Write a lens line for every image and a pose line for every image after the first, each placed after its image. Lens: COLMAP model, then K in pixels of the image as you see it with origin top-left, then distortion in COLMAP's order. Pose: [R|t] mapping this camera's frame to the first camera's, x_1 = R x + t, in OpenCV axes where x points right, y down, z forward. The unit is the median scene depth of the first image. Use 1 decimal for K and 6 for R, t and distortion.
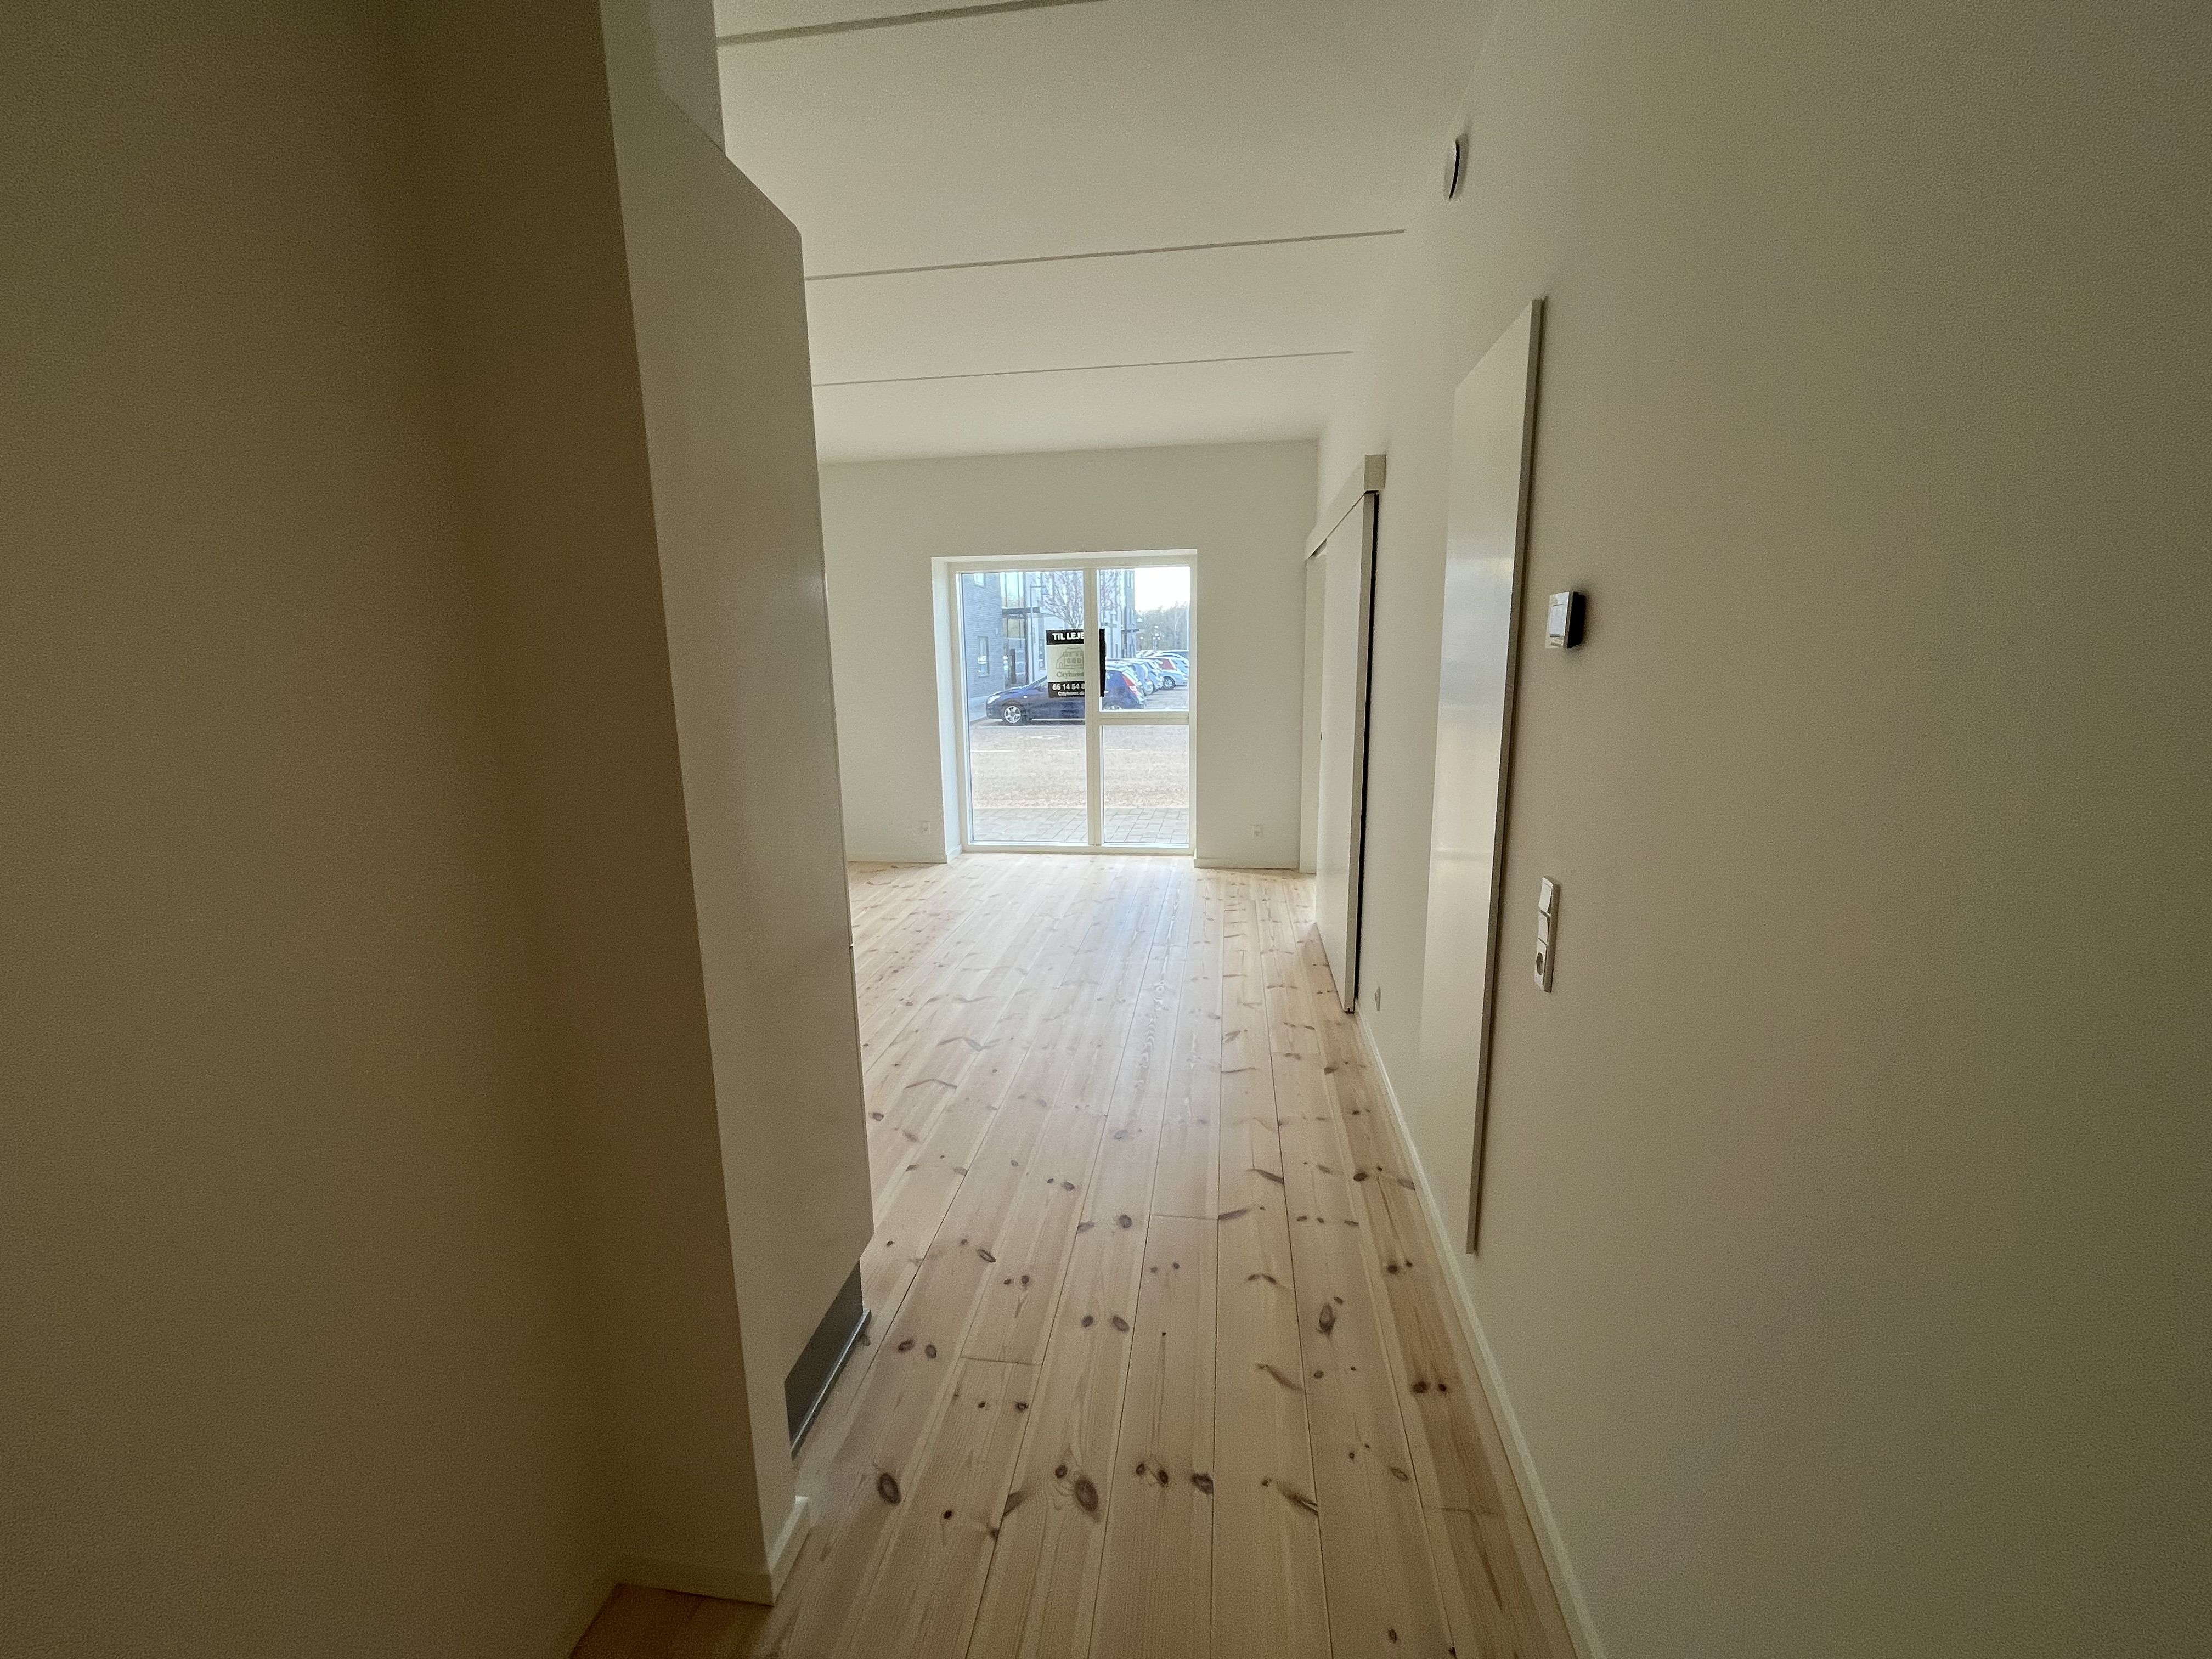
lens RADIAL K [[905.0, 0, 1099.9], [0, 905.0, 831.1], [0, 0, 1]] dist [-0.003709, 0.000213]
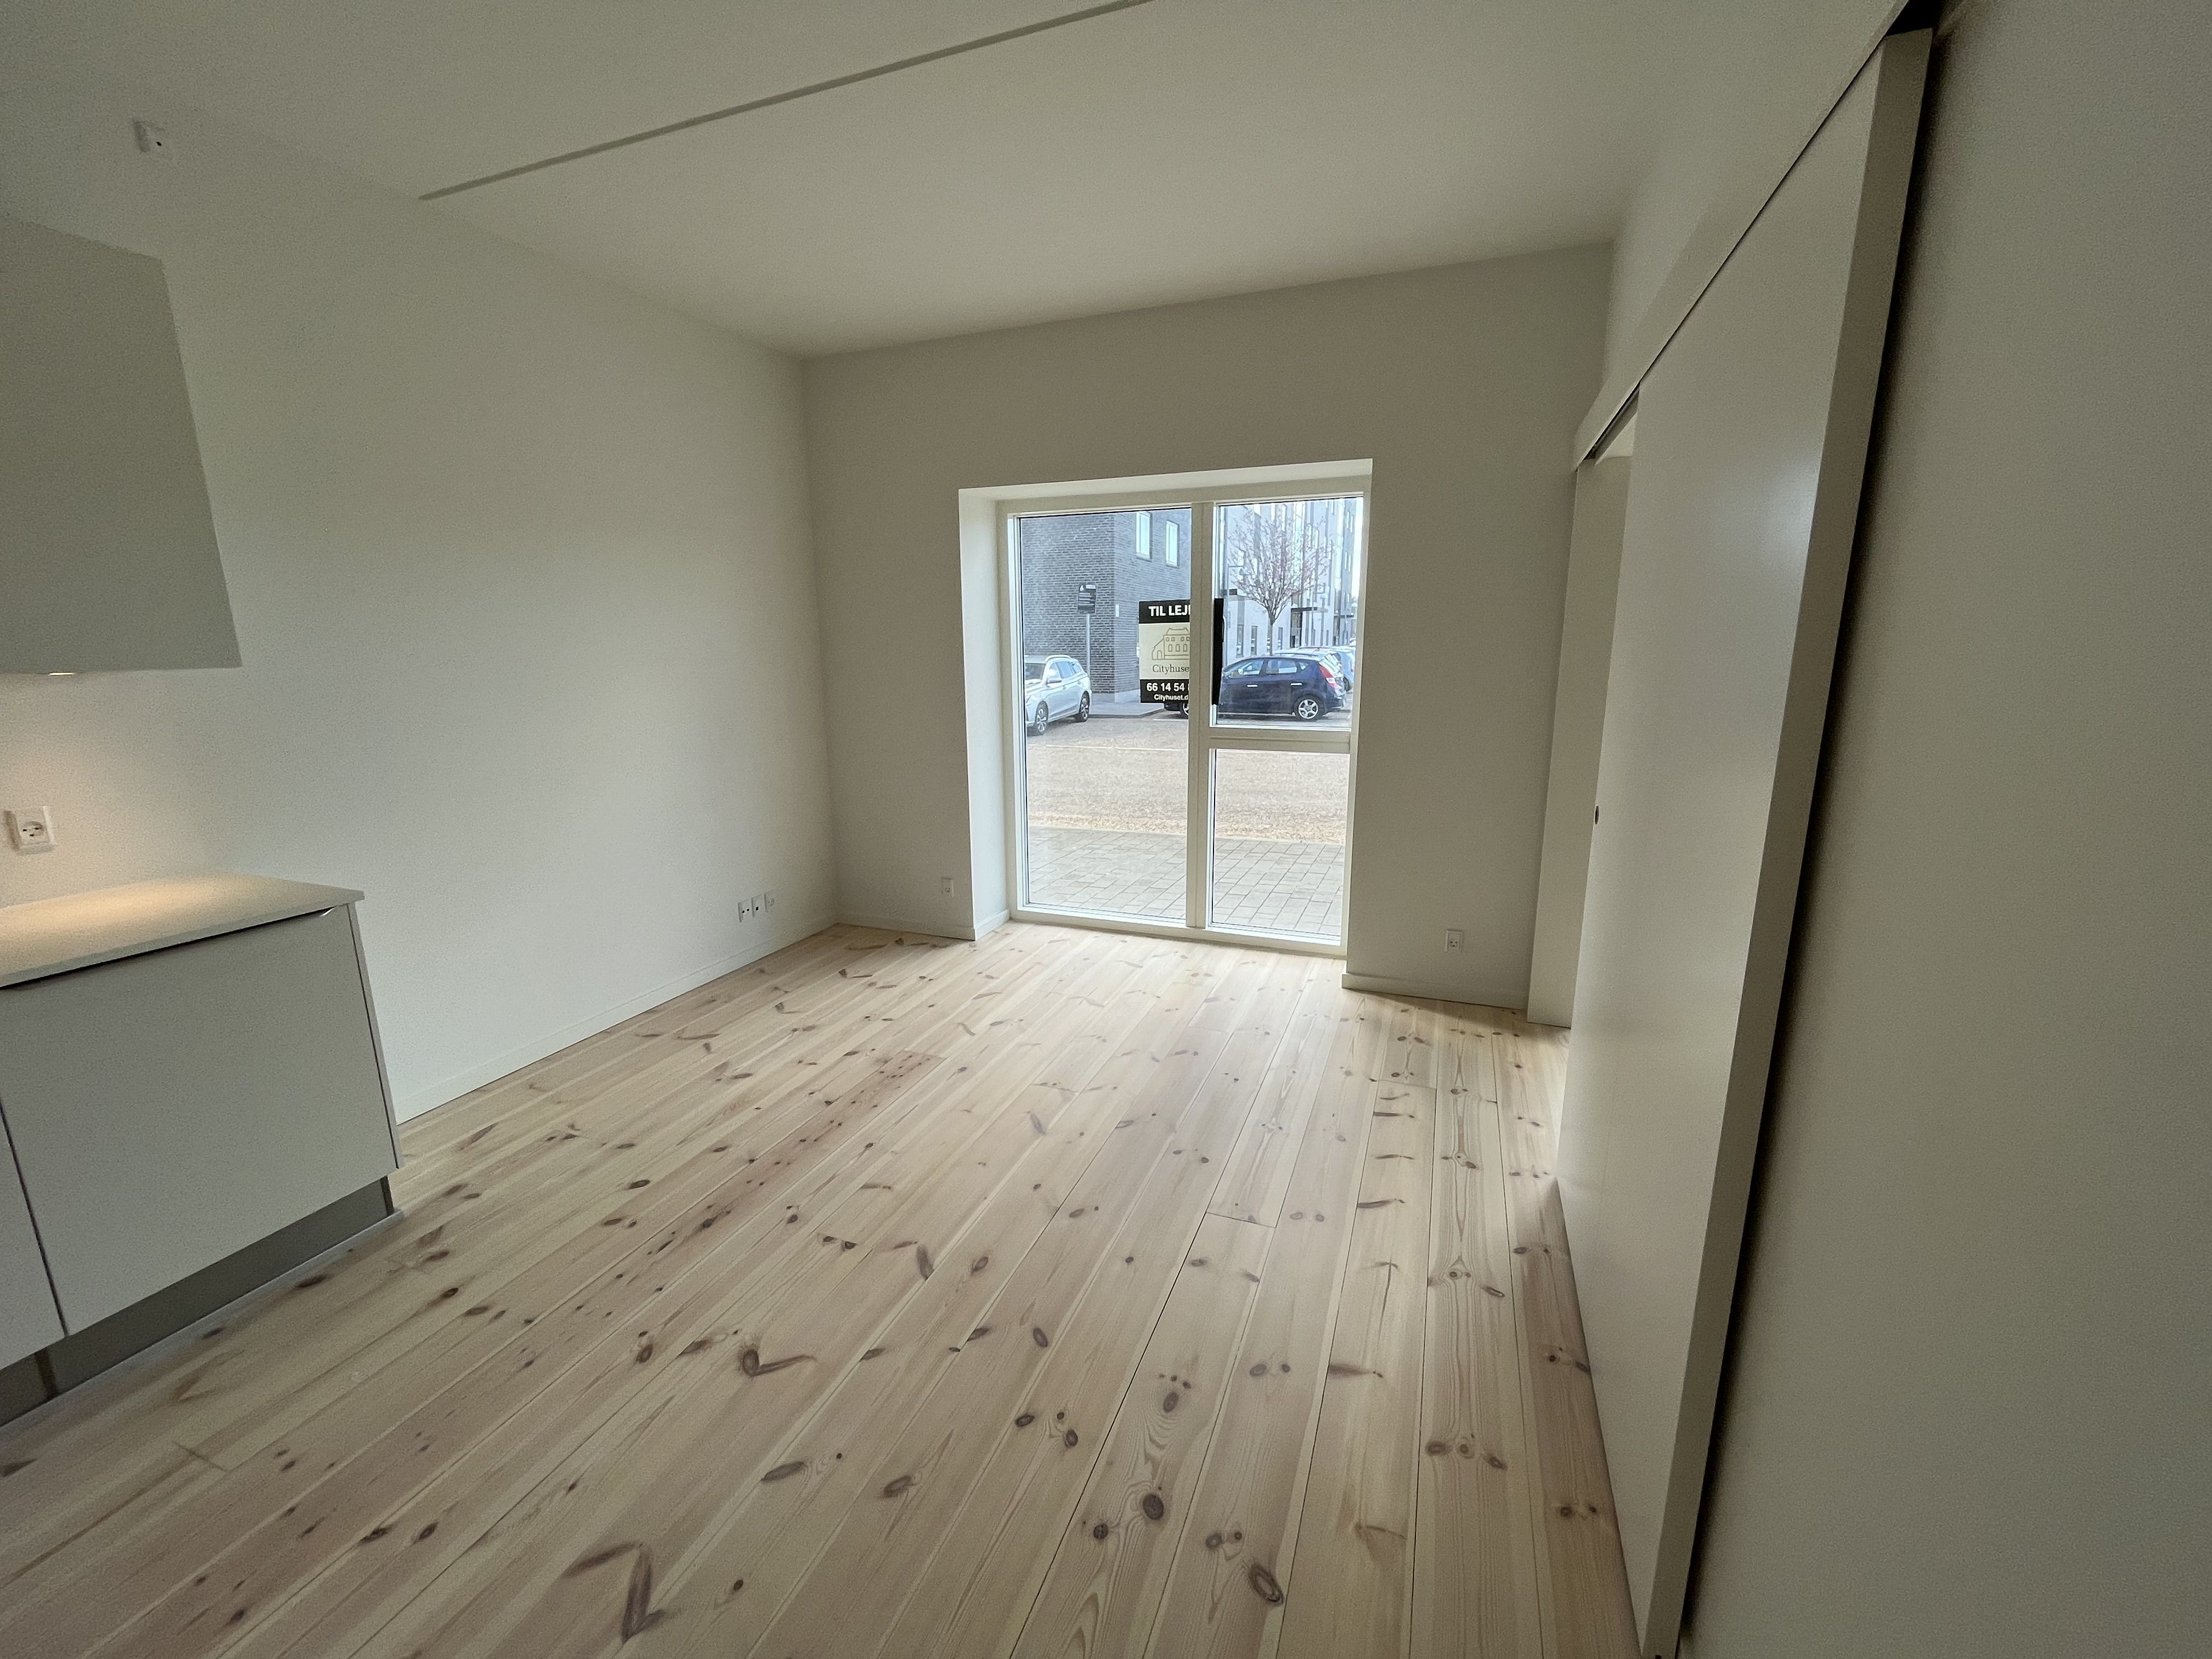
lens RADIAL K [[905.0, 0, 1100.1], [0, 905.0, 829.7], [0, 0, 1]] dist [-0.003709, 0.000213]
pose [[0.973887, 0.057187, -0.219715, 0.155145], [-0.054234, 0.998339, 0.019453, -0.148462], [0.220462, -0.007029, 0.975370, 0.774847]]
